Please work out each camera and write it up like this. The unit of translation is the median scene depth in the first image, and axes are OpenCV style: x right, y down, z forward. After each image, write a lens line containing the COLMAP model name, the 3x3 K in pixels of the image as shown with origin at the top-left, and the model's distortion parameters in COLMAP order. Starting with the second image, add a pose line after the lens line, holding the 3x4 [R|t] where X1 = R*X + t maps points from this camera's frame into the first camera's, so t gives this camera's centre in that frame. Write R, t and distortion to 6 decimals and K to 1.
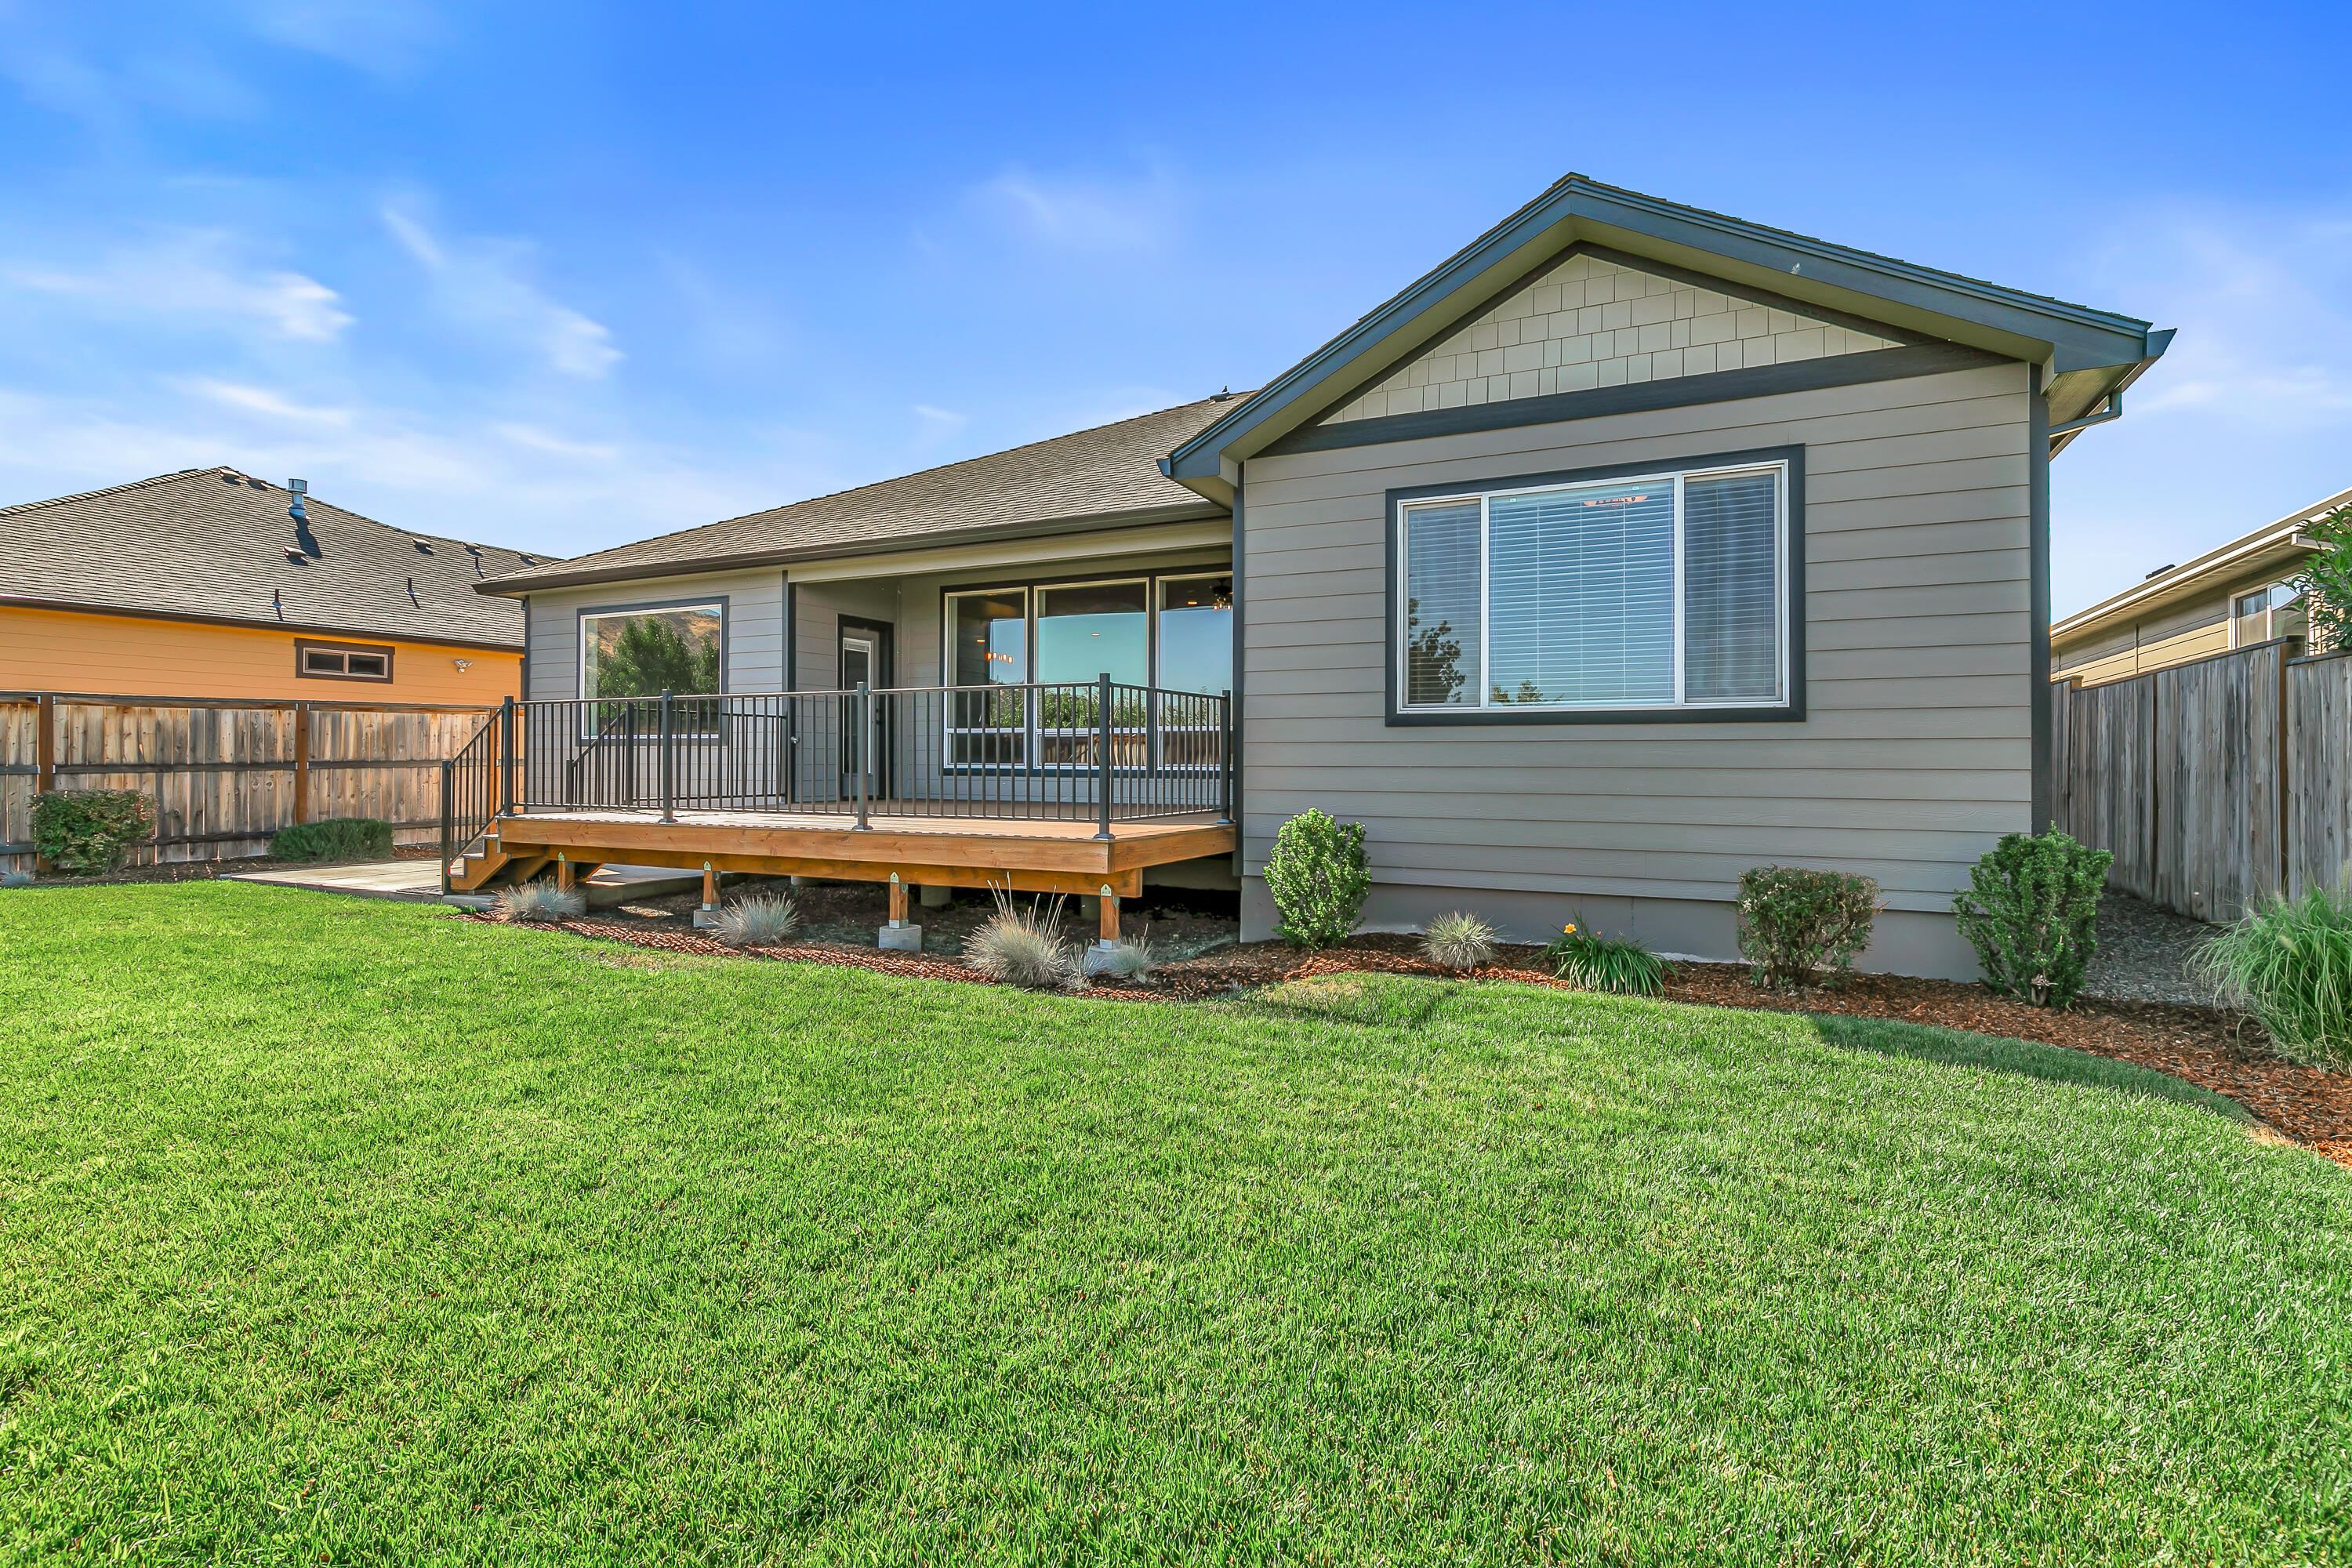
lens RADIAL K [[1118.6, 0, 1198.5], [0, 1118.6, 745.4], [0, 0, 1]] dist [0.019707, -0.000165]
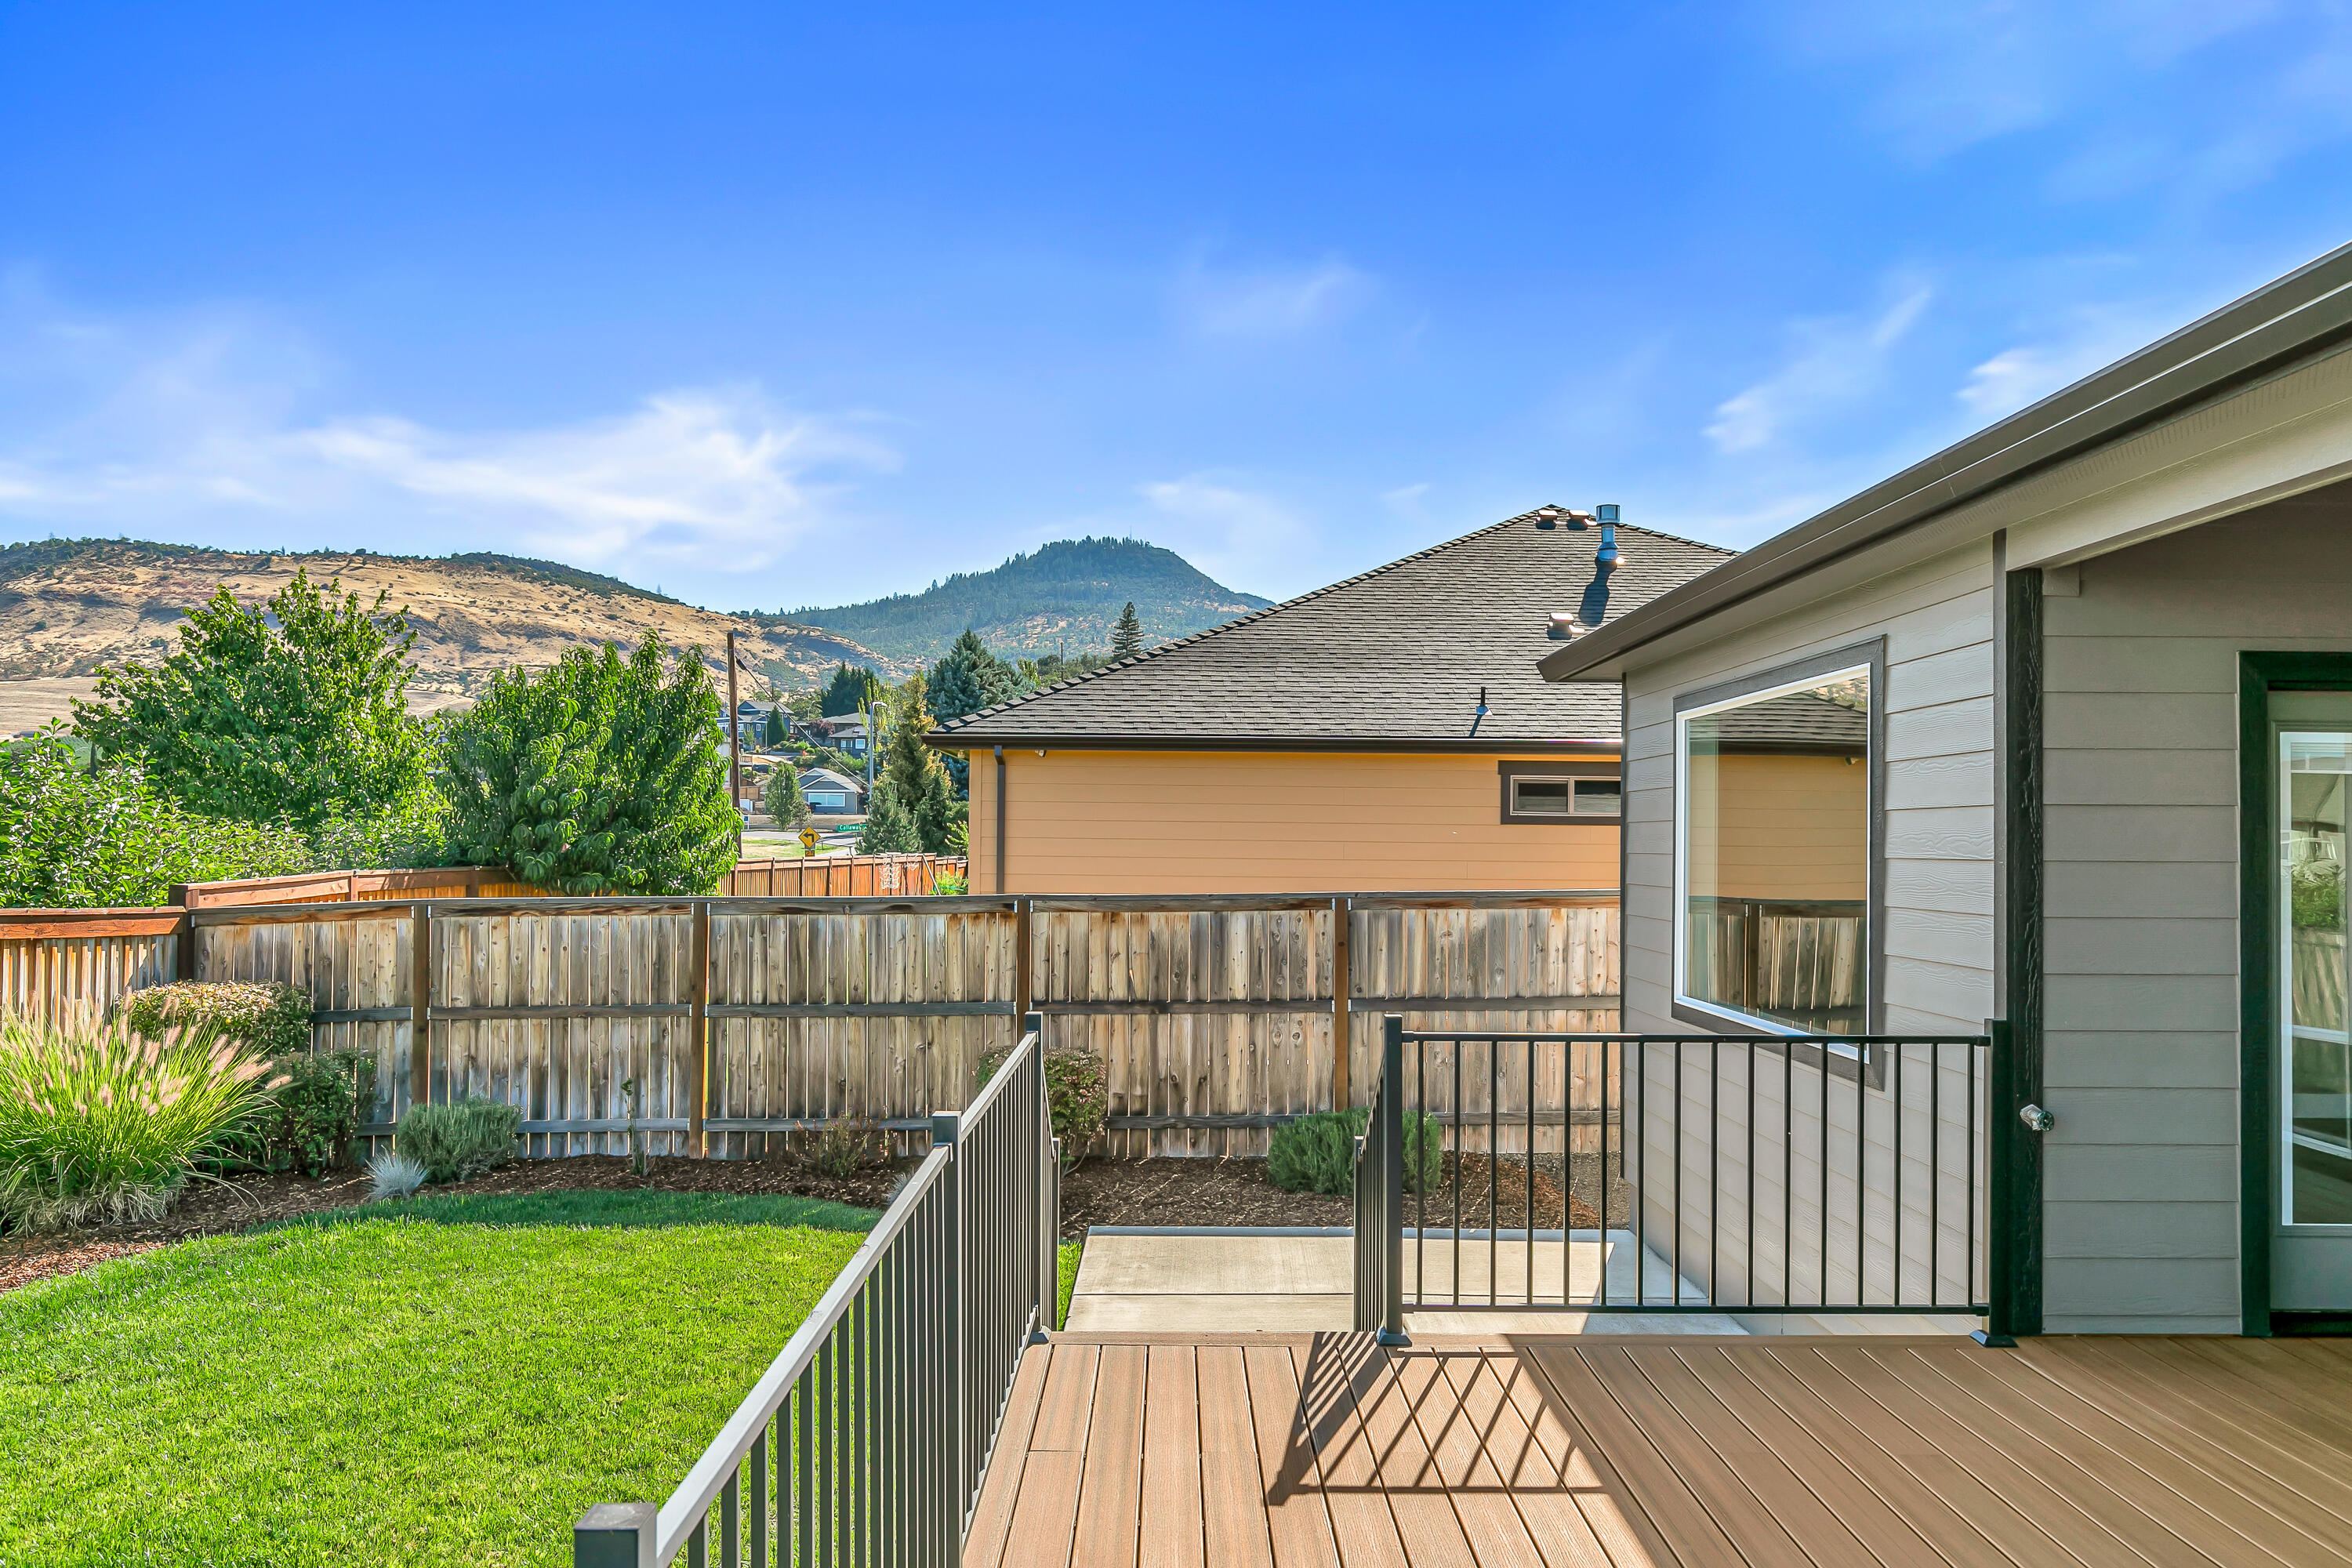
lens RADIAL K [[1652.5, 0, 1182.4], [0, 1652.5, 821.5], [0, 0, 1]] dist [-0.001575, -0.005115]
pose [[0.443636, -0.010290, -0.896148, -0.078709], [0.006828, 0.999944, -0.008102, -0.078127], [0.896181, -0.002525, 0.443682, 0.616926]]
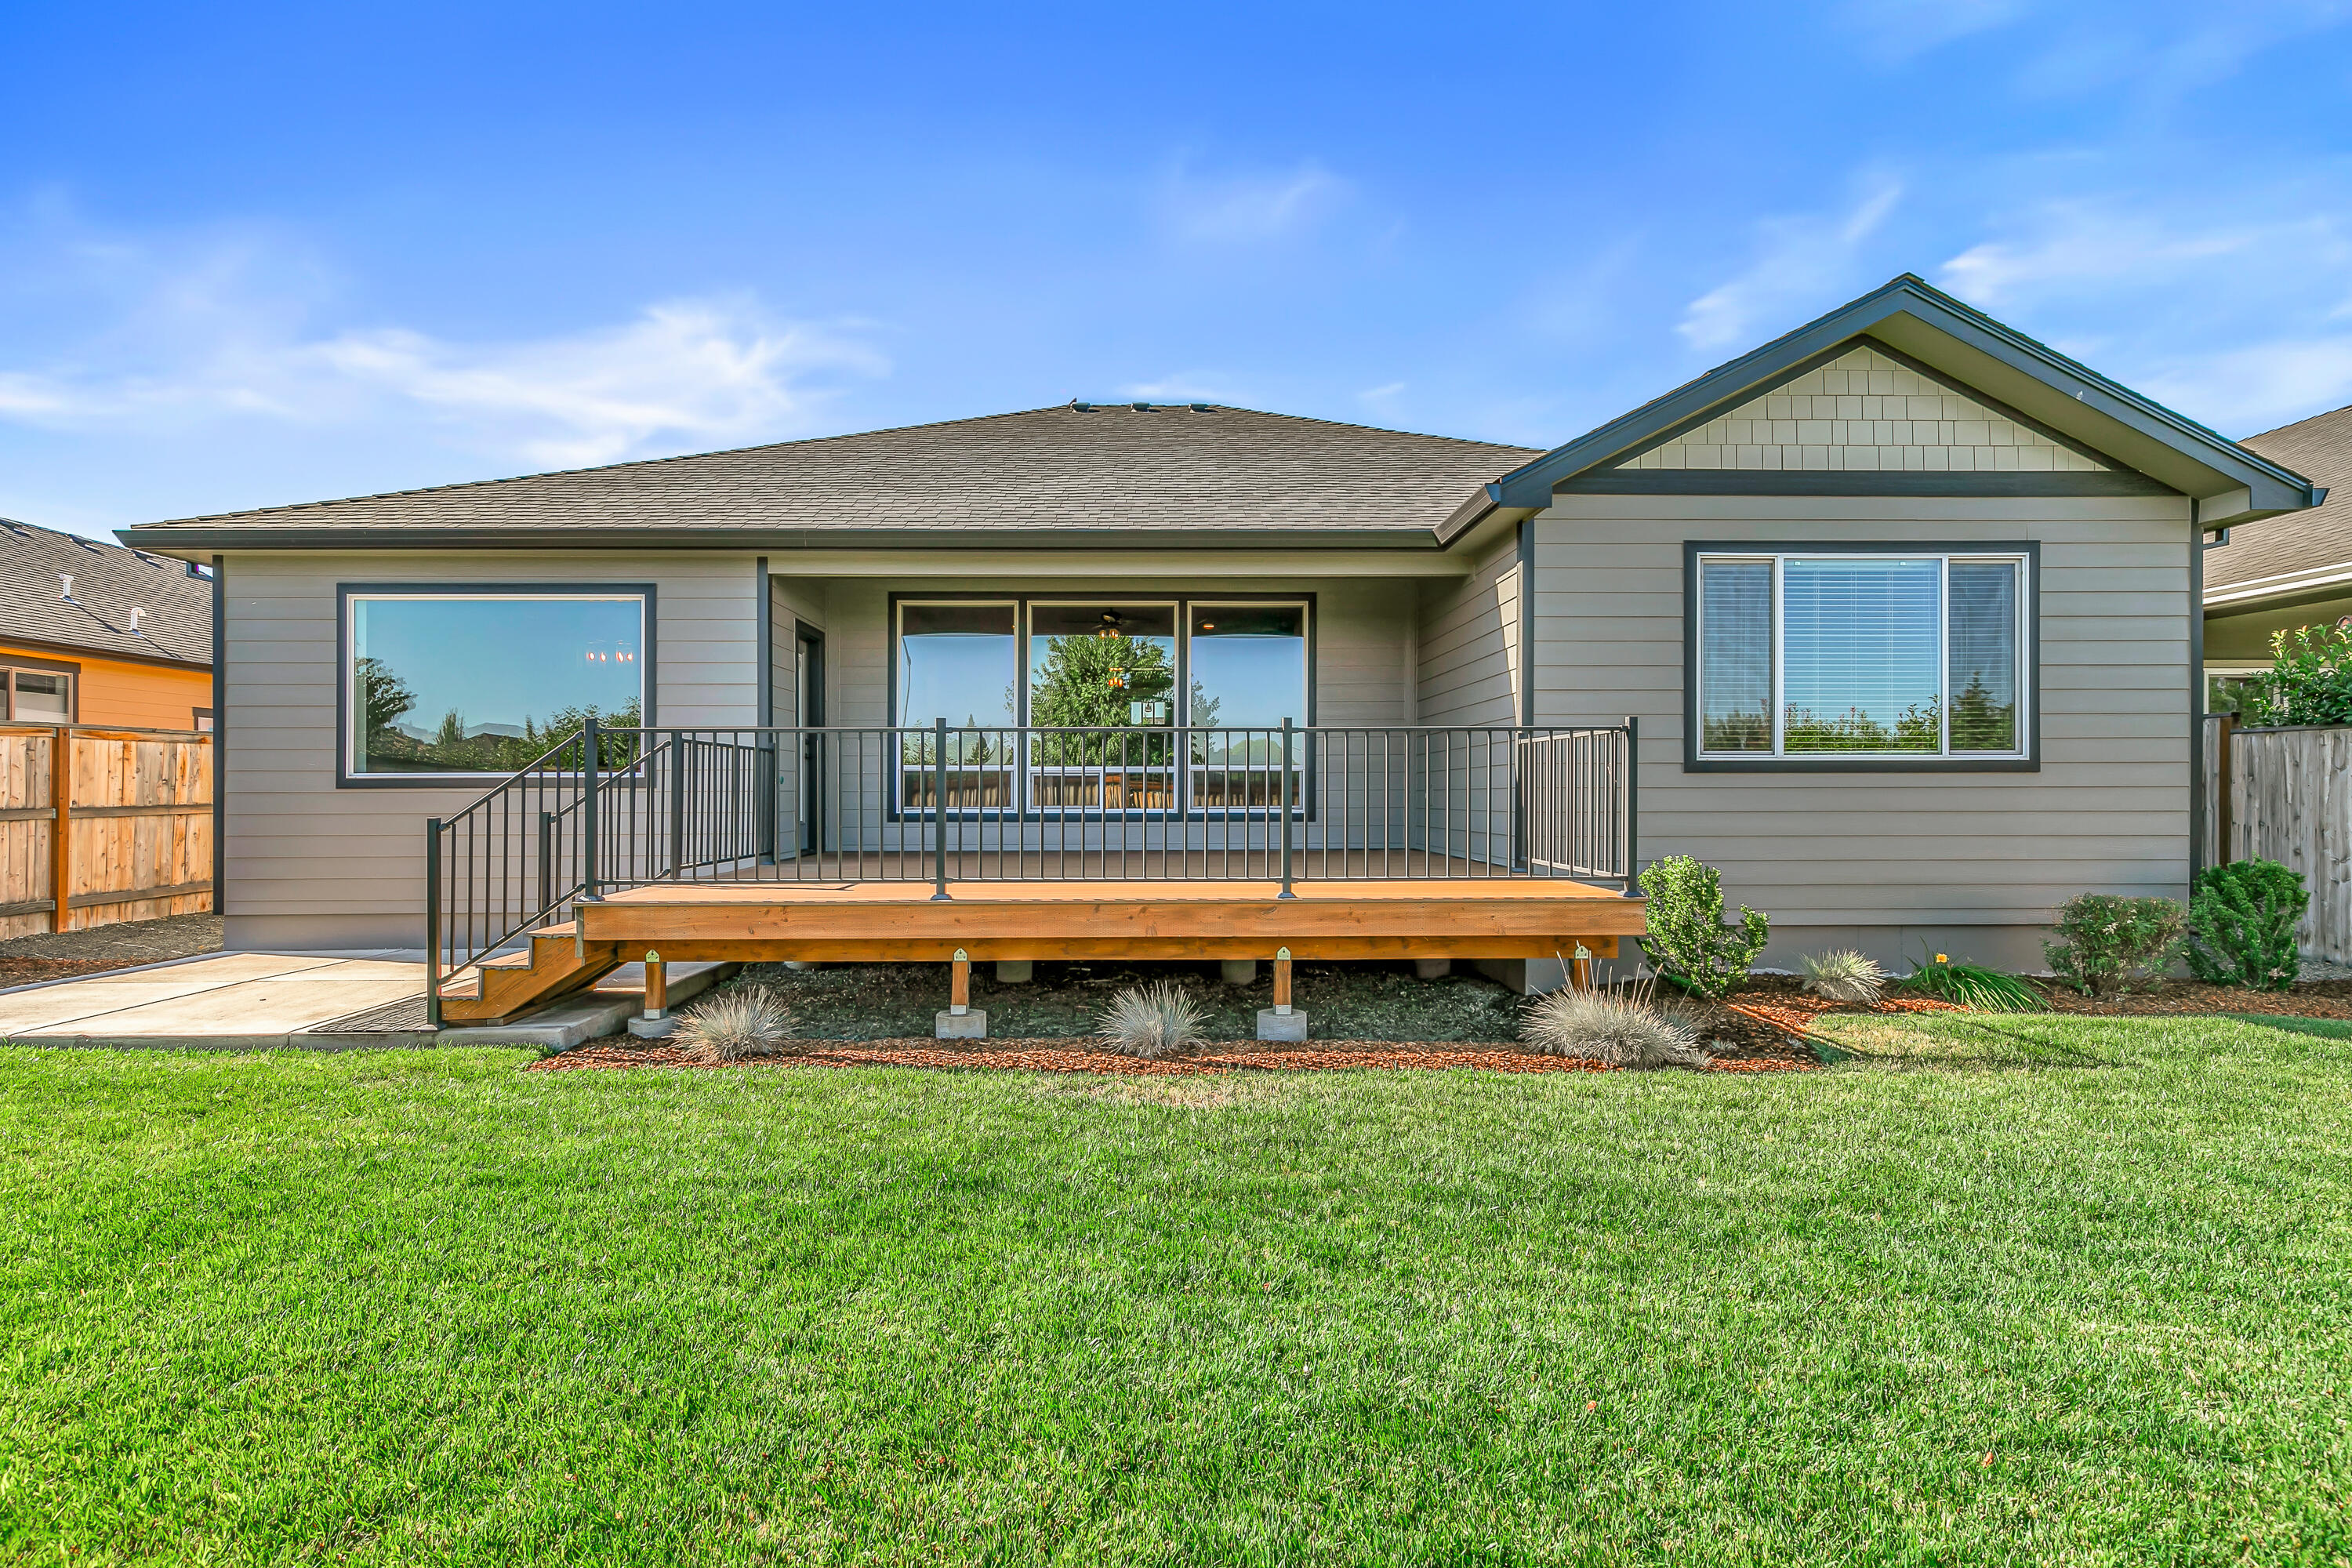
lens RADIAL K [[1093.3, 0, 1182.3], [0, 1093.3, 791.2], [0, 0, 1]] dist [0.016343, -0.000347]
pose [[0.886437, -0.003934, 0.462833, -0.458951], [-0.002536, 0.999908, 0.013355, -0.007817], [-0.462843, -0.013012, 0.886345, 0.208922]]
